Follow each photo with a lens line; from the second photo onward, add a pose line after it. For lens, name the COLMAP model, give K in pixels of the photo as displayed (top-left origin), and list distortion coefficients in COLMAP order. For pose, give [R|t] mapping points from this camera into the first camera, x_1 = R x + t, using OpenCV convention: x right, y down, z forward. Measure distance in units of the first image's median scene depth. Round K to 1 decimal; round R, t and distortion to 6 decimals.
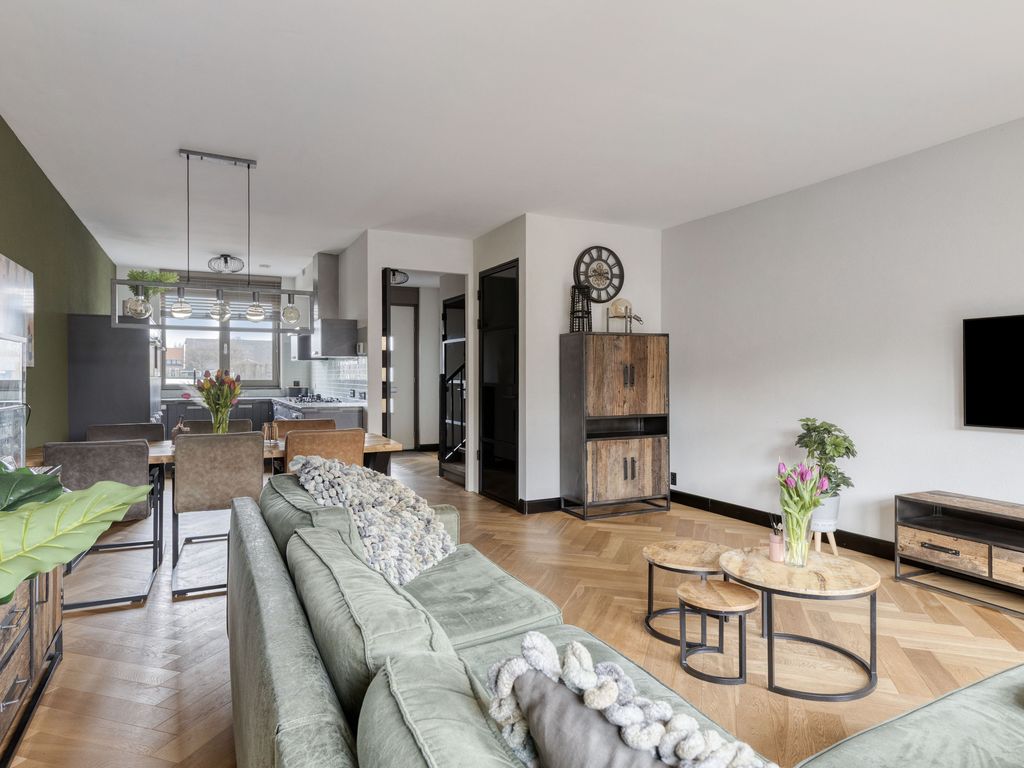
lens RADIAL K [[624.7, 0, 510.9], [0, 624.7, 374.7], [0, 0, 1]] dist [0.017483, -0.003647]
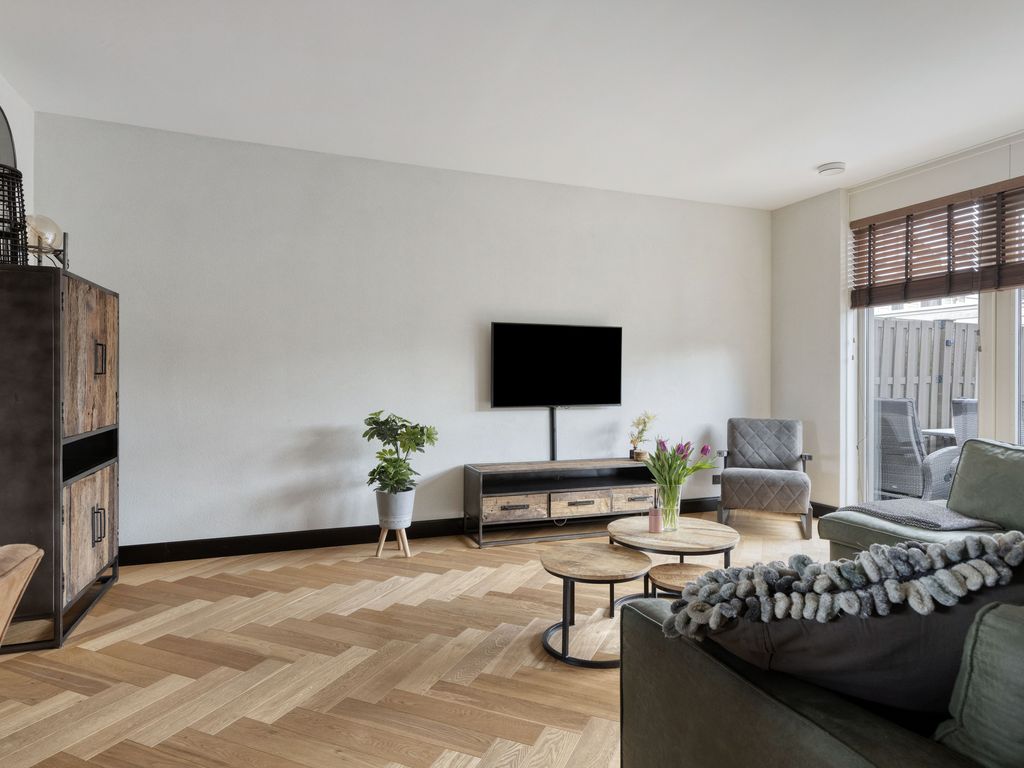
lens RADIAL K [[603.4, 0, 509.6], [0, 603.4, 380.3], [0, 0, 1]] dist [-0.000203, -0.000421]
pose [[0.095297, 0.000341, 0.995449, -0.324334], [-0.006027, 0.999982, 0.000235, 0.018685], [-0.995431, -0.006022, 0.095298, 0.595047]]
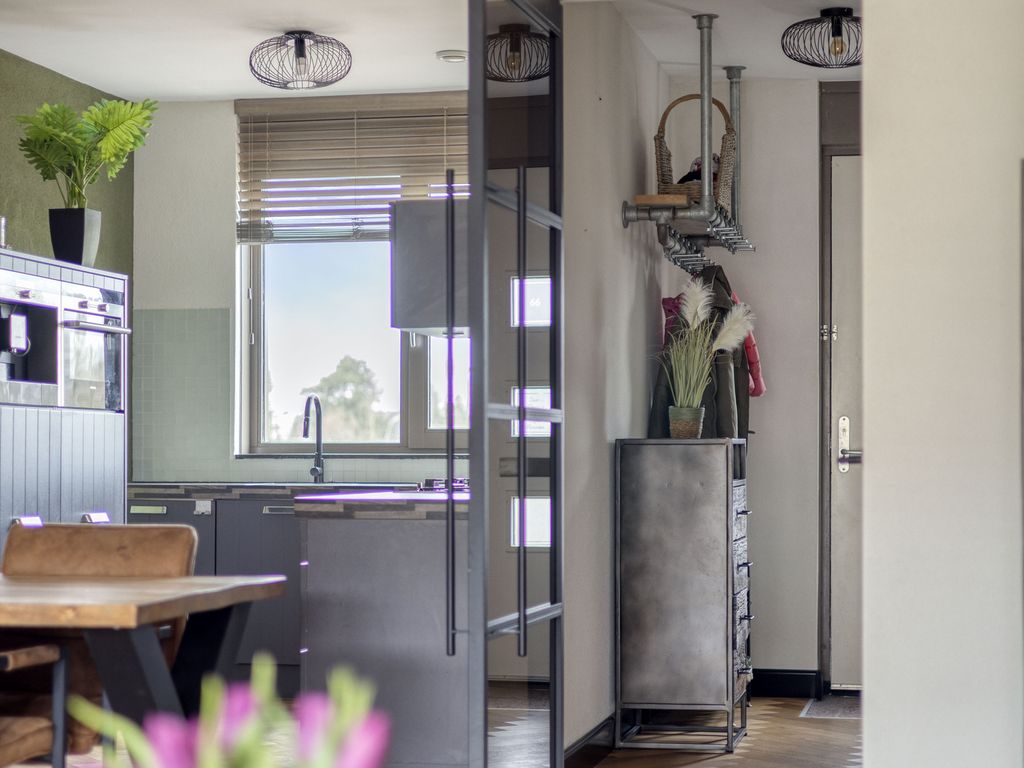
lens RADIAL K [[2177.2, 0, 512.0], [0, 2177.2, 384.0], [0, 0, 1]] dist [-0.000634, 0.075963]
pose [[0.780670, -0.019549, -0.624638, 0.456313], [-0.000207, 0.999502, -0.031539, 0.034952], [0.624944, 0.024751, 0.780277, 0.281482]]
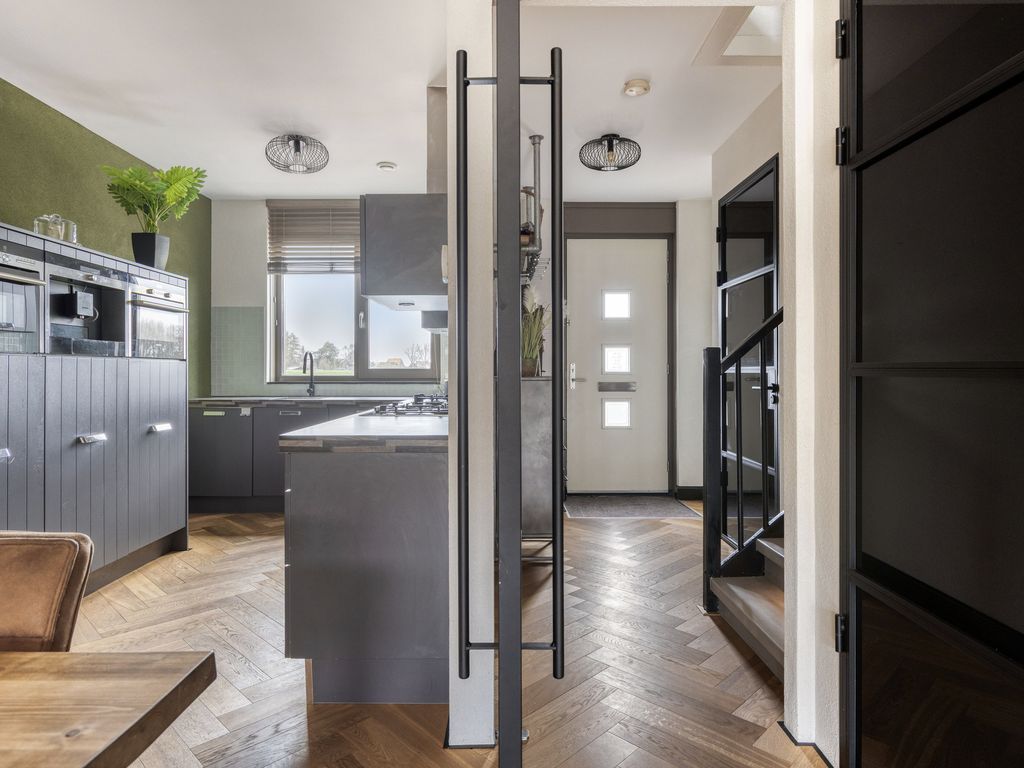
lens RADIAL K [[606.4, 0, 505.0], [0, 606.4, 365.3], [0, 0, 1]] dist [-0.000122, -0.001135]
pose [[0.893643, -0.005654, -0.448743, -0.077863], [0.001552, 0.999954, -0.009510, 0.019039], [0.448776, 0.007803, 0.893610, 0.855513]]
